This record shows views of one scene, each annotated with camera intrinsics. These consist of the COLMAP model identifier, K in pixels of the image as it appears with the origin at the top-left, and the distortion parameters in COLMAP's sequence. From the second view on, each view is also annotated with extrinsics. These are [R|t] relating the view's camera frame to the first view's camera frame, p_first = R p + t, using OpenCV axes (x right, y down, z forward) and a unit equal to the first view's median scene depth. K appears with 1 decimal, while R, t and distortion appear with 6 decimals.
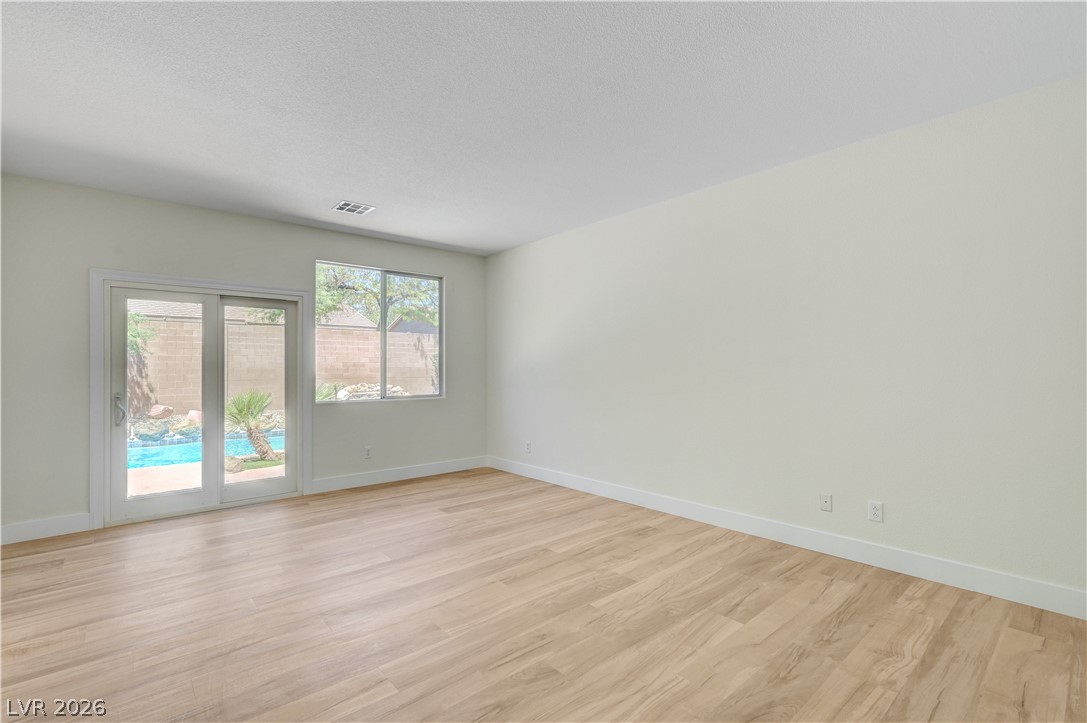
lens RADIAL K [[480.7, 0, 537.2], [0, 480.7, 364.4], [0, 0, 1]] dist [0.002110, -0.000741]
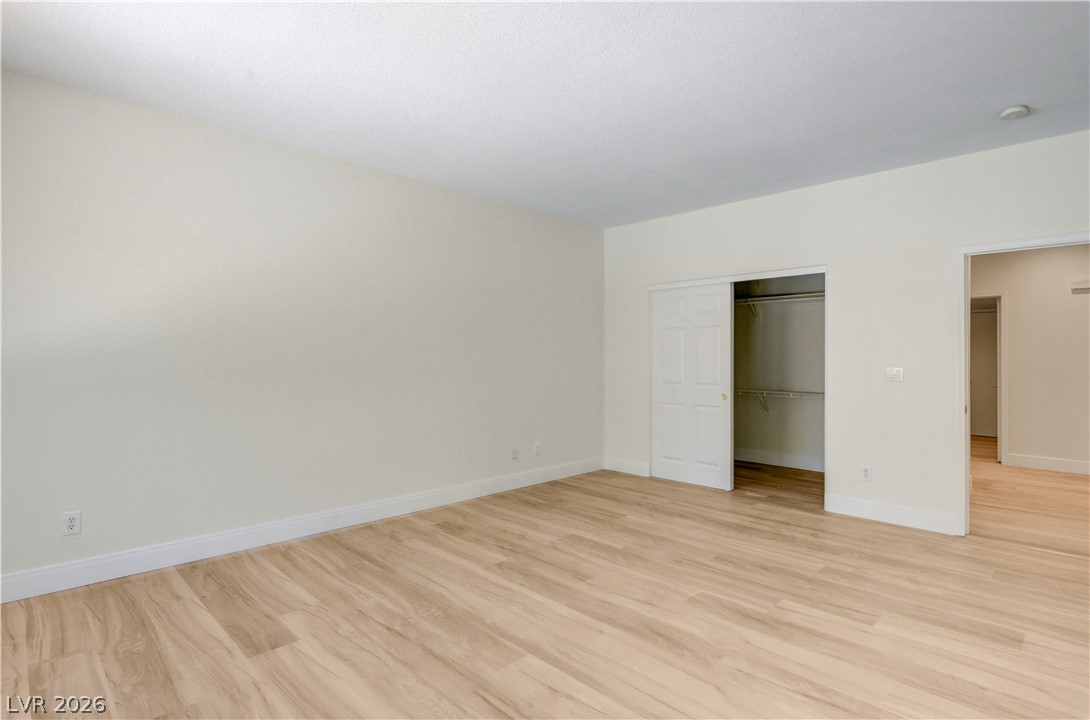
lens RADIAL K [[550.7, 0, 544.0], [0, 550.7, 358.9], [0, 0, 1]] dist [0.003612, 0.000193]
pose [[-0.058560, 0.003536, 0.998278, -1.018475], [-0.010435, 0.999937, -0.004154, 0.016435], [-0.998229, -0.010660, -0.058519, 1.010343]]
